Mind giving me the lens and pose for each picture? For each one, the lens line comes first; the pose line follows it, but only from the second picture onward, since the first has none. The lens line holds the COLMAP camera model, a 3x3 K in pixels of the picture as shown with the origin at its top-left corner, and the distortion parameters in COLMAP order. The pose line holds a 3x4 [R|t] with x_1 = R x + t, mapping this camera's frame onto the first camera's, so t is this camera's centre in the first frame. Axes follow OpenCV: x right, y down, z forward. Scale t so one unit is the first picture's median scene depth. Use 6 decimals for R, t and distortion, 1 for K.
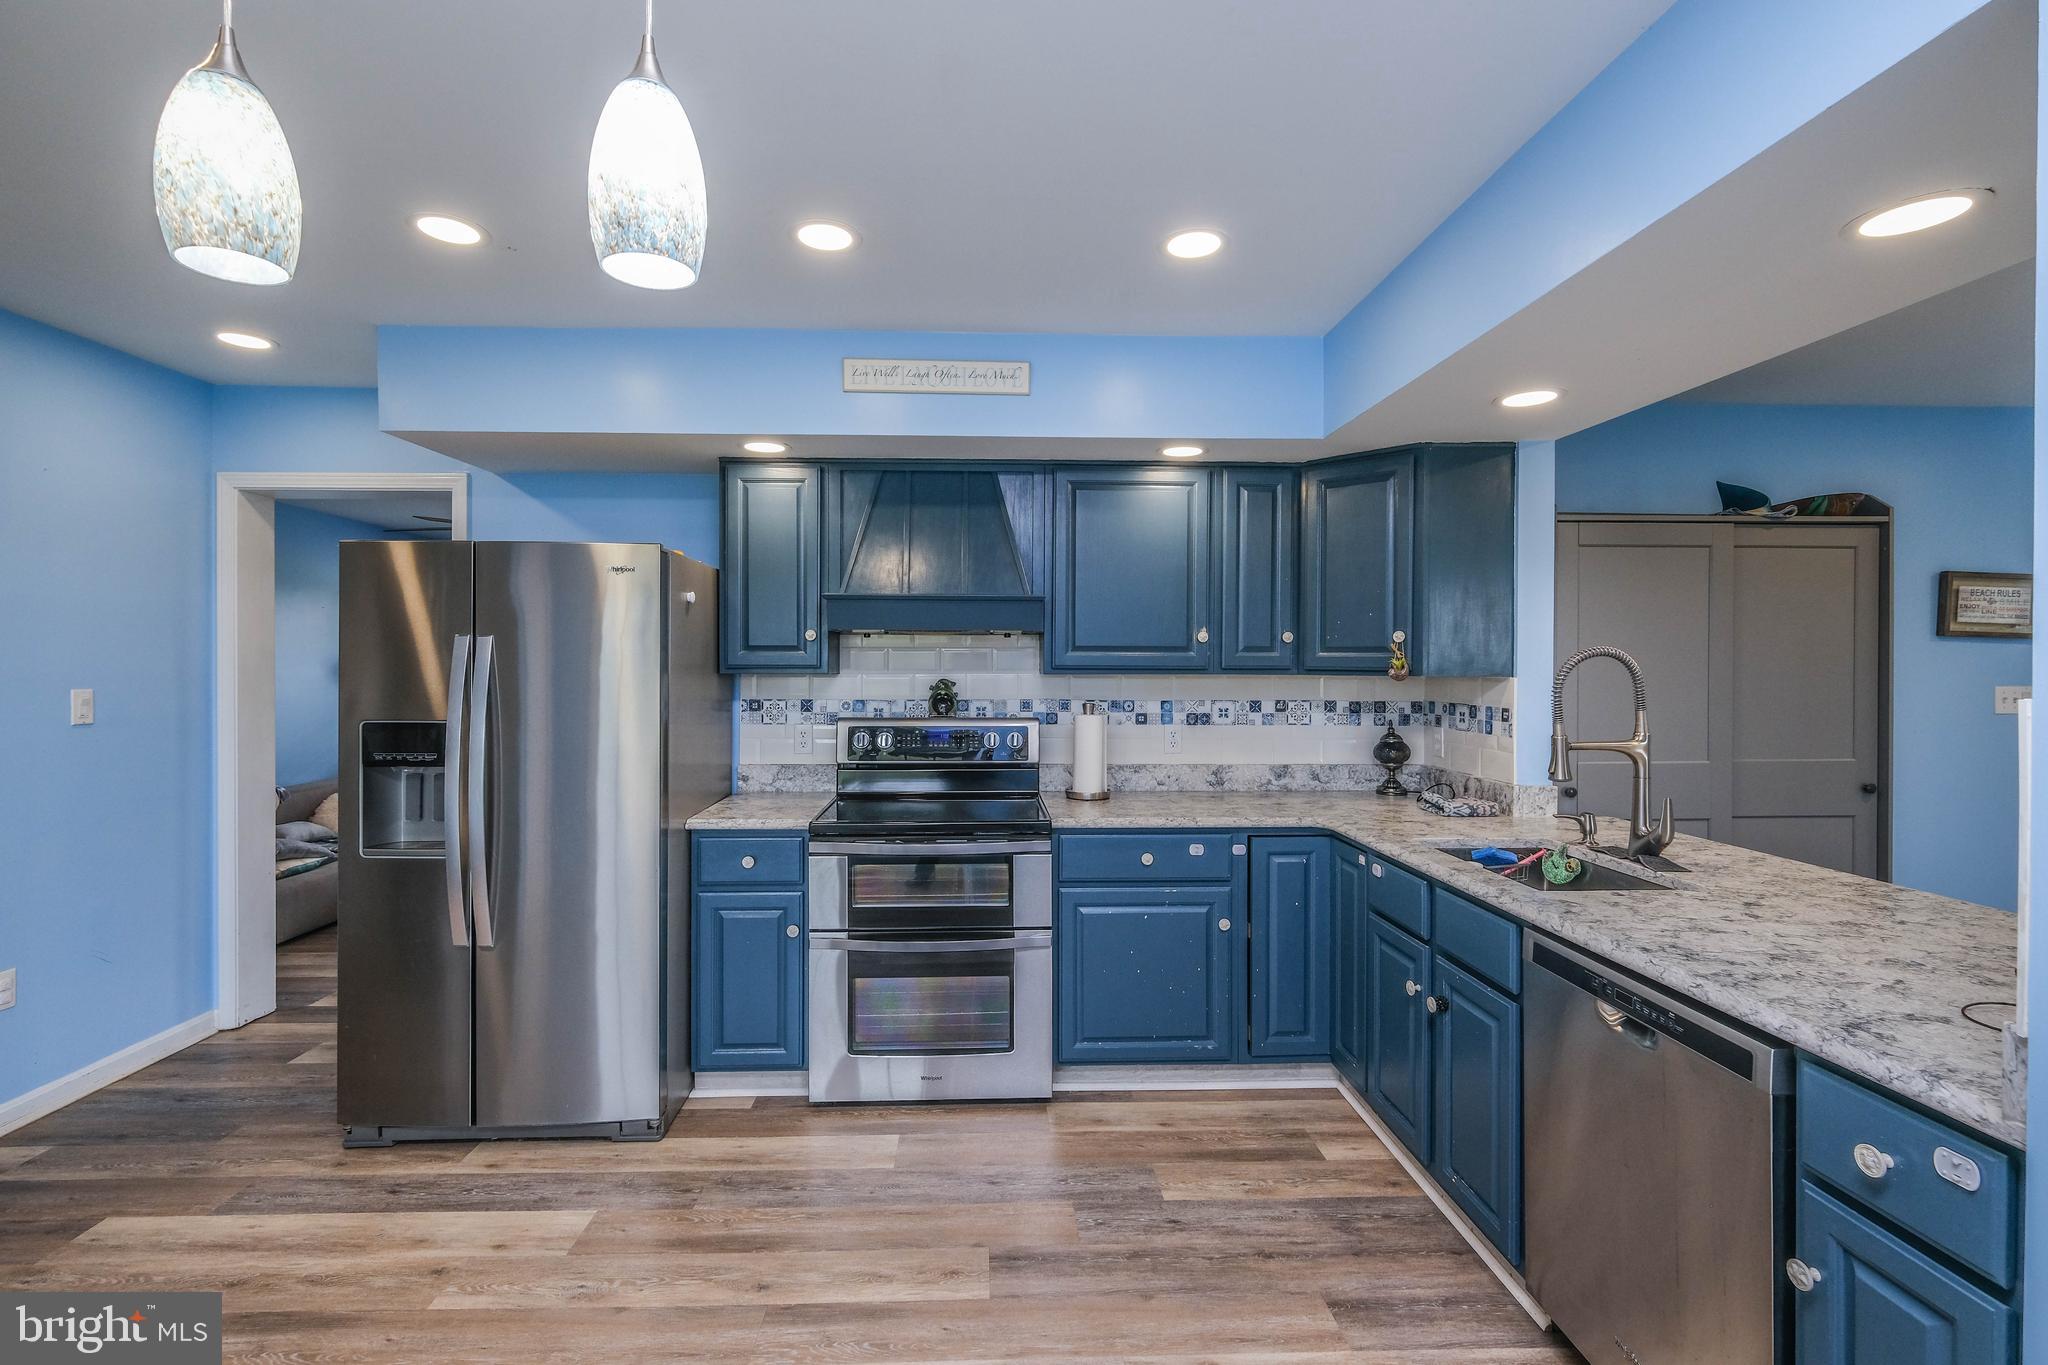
lens RADIAL K [[908.6, 0, 1009.1], [0, 908.6, 665.2], [0, 0, 1]] dist [-0.011937, 0.001337]
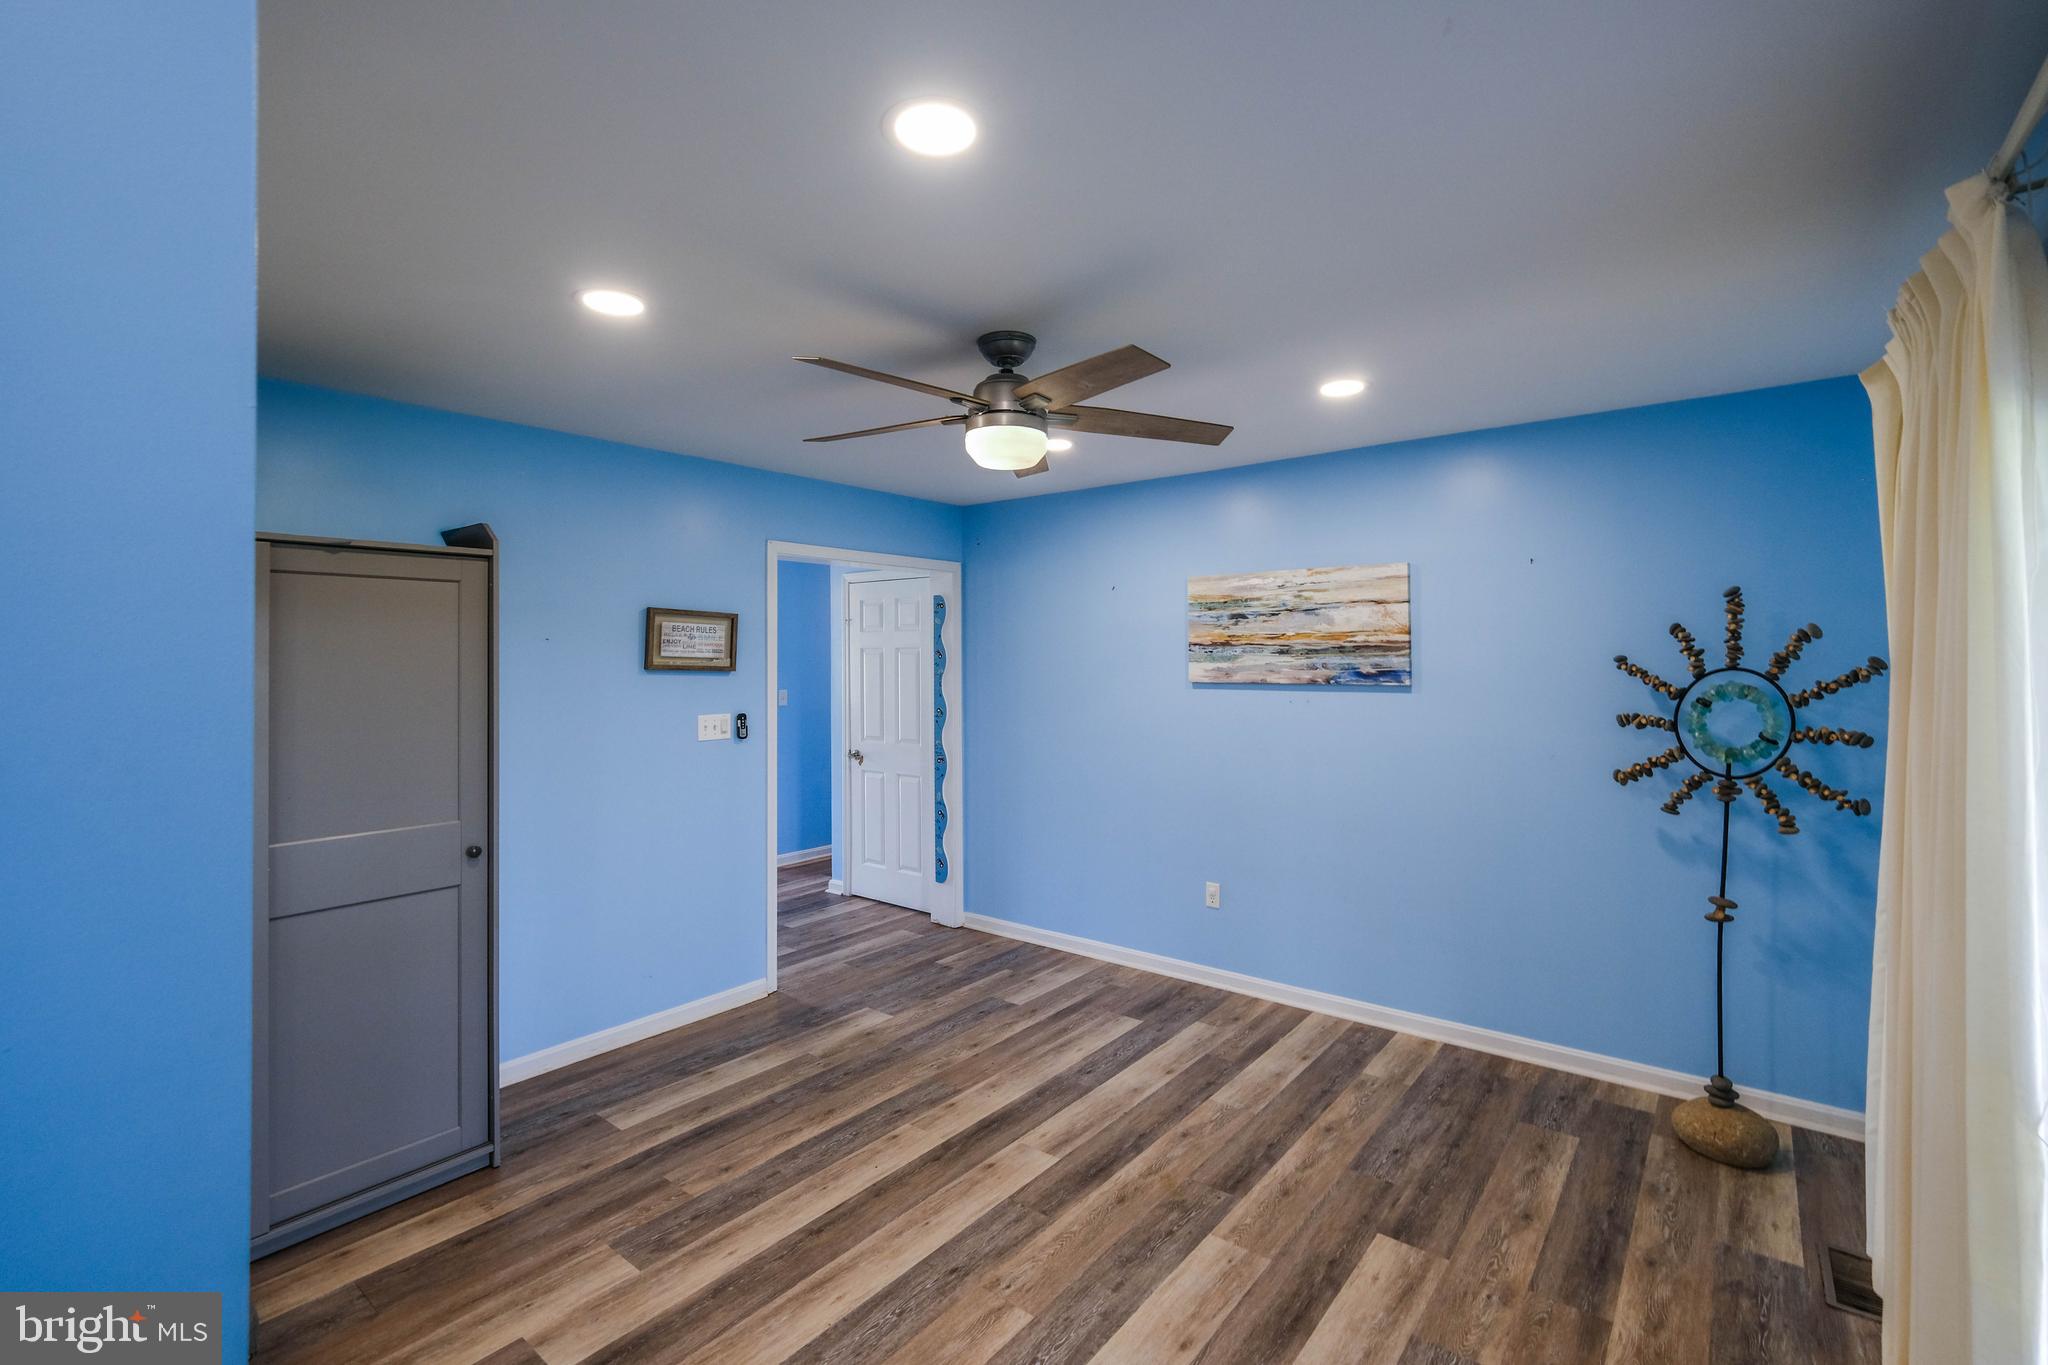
lens RADIAL K [[908.6, 0, 1014.8], [0, 908.6, 669.7], [0, 0, 1]] dist [-0.011937, 0.001337]
pose [[0.649620, -0.015228, 0.760107, 0.678080], [0.004117, 0.999855, 0.016513, -0.061616], [-0.760248, -0.007598, 0.649588, 0.010996]]
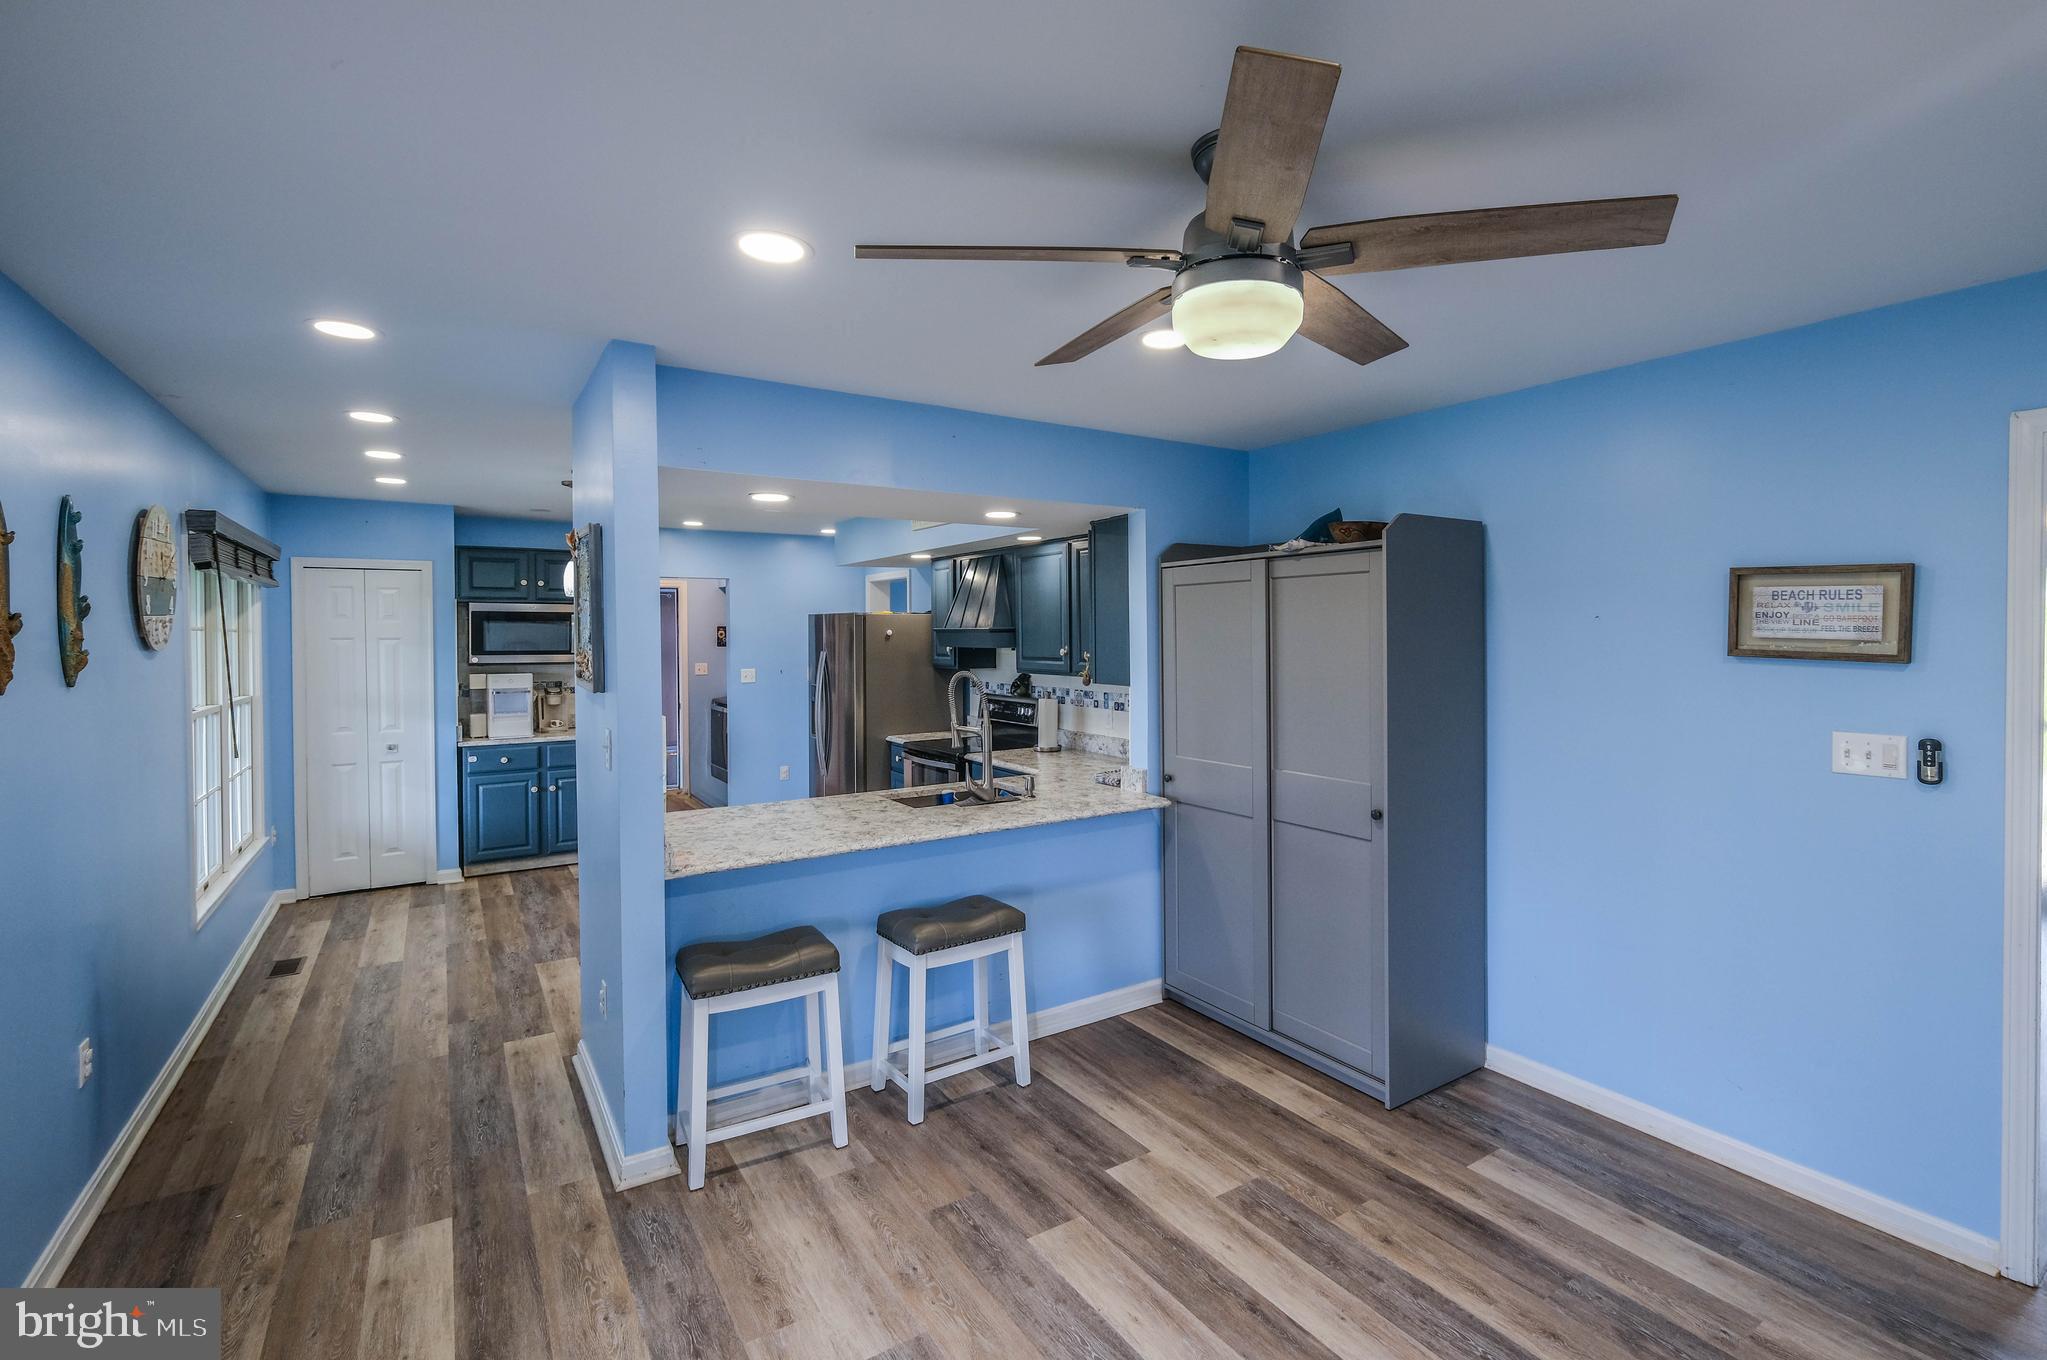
lens RADIAL K [[948.2, 0, 1097.3], [0, 948.2, 641.4], [0, 0, 1]] dist [-0.007951, 0.001052]
pose [[0.545123, 0.003158, -0.838350, 1.786624], [0.010076, 0.999896, 0.010319, -0.073684], [0.838296, -0.014072, 0.545034, 0.184000]]
